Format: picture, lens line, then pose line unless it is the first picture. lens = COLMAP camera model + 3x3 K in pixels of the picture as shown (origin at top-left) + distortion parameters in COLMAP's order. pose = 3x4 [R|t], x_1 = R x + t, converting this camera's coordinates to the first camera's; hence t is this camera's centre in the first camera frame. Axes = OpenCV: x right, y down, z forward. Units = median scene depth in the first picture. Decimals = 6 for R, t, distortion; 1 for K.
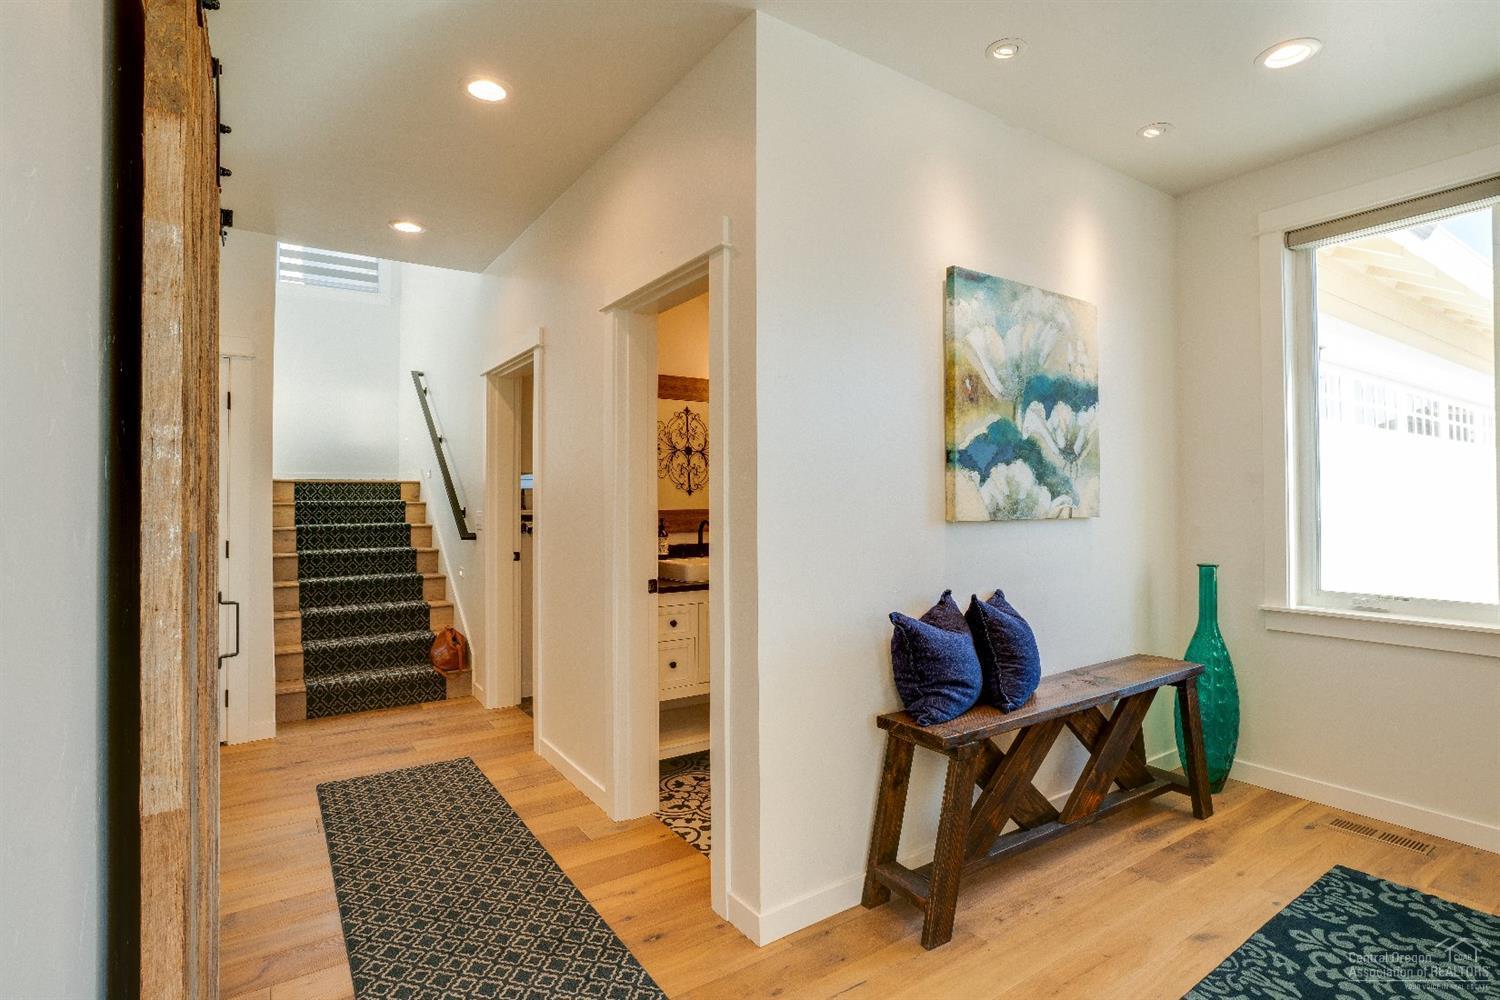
lens RADIAL K [[708.0, 0, 752.0], [0, 708.0, 501.4], [0, 0, 1]] dist [-0.049567, 0.023310]
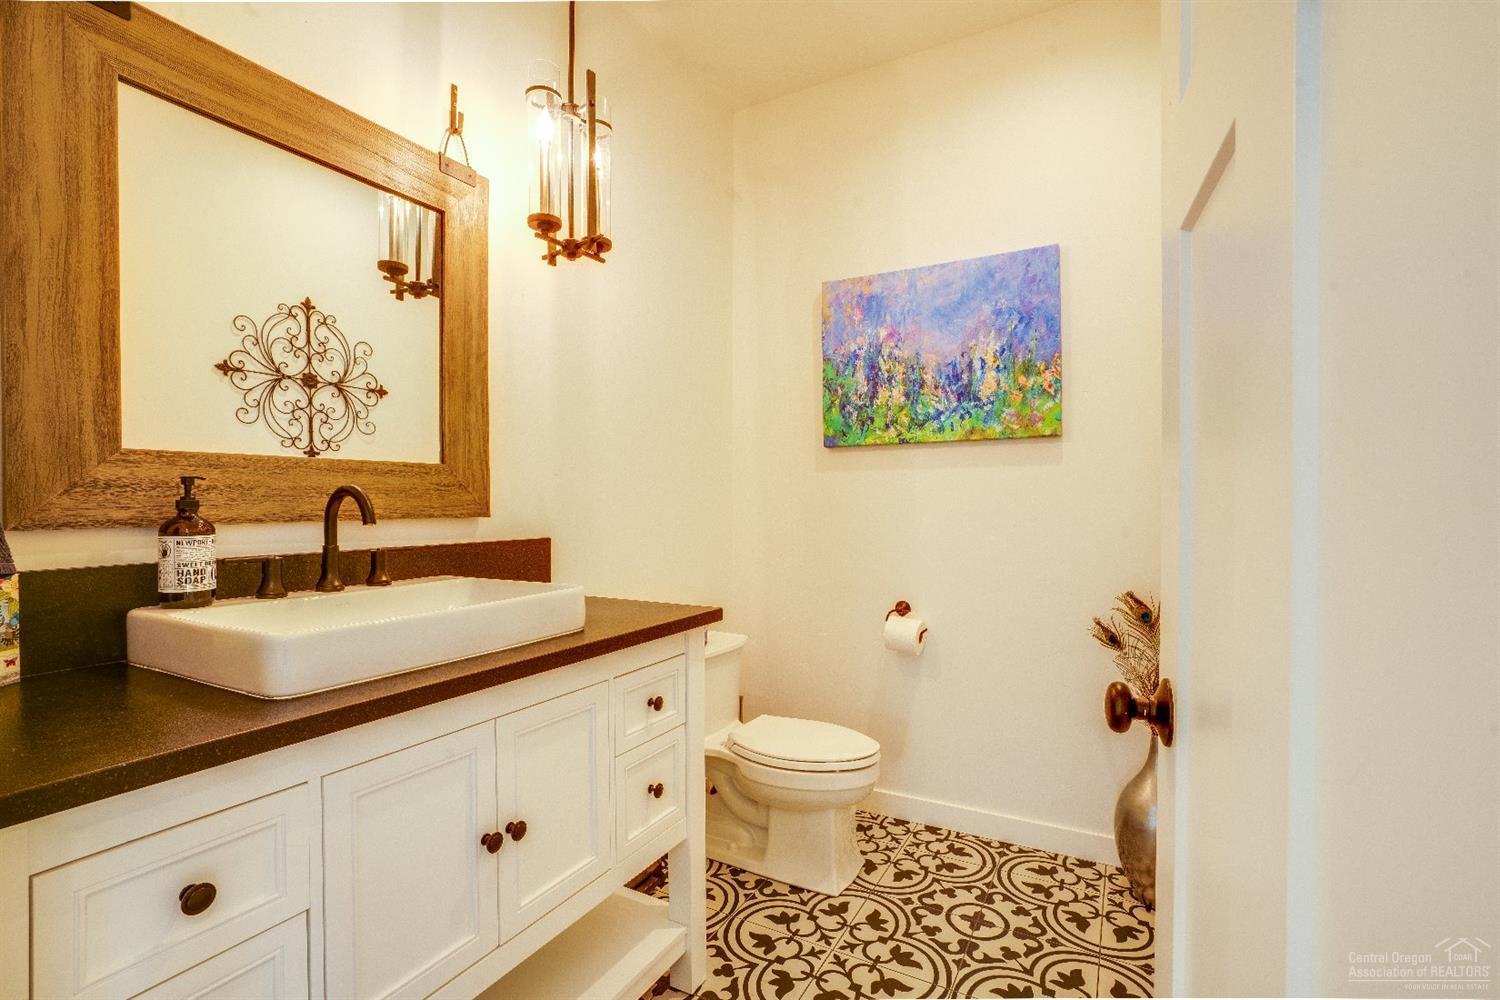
lens RADIAL K [[708.0, 0, 752.0], [0, 708.0, 501.4], [0, 0, 1]] dist [-0.049567, 0.023310]
pose [[0.895023, -0.001836, 0.446016, -0.025869], [0.003633, 0.999988, -0.003174, 0.023015], [-0.446005, 0.004461, 0.895019, 0.383549]]
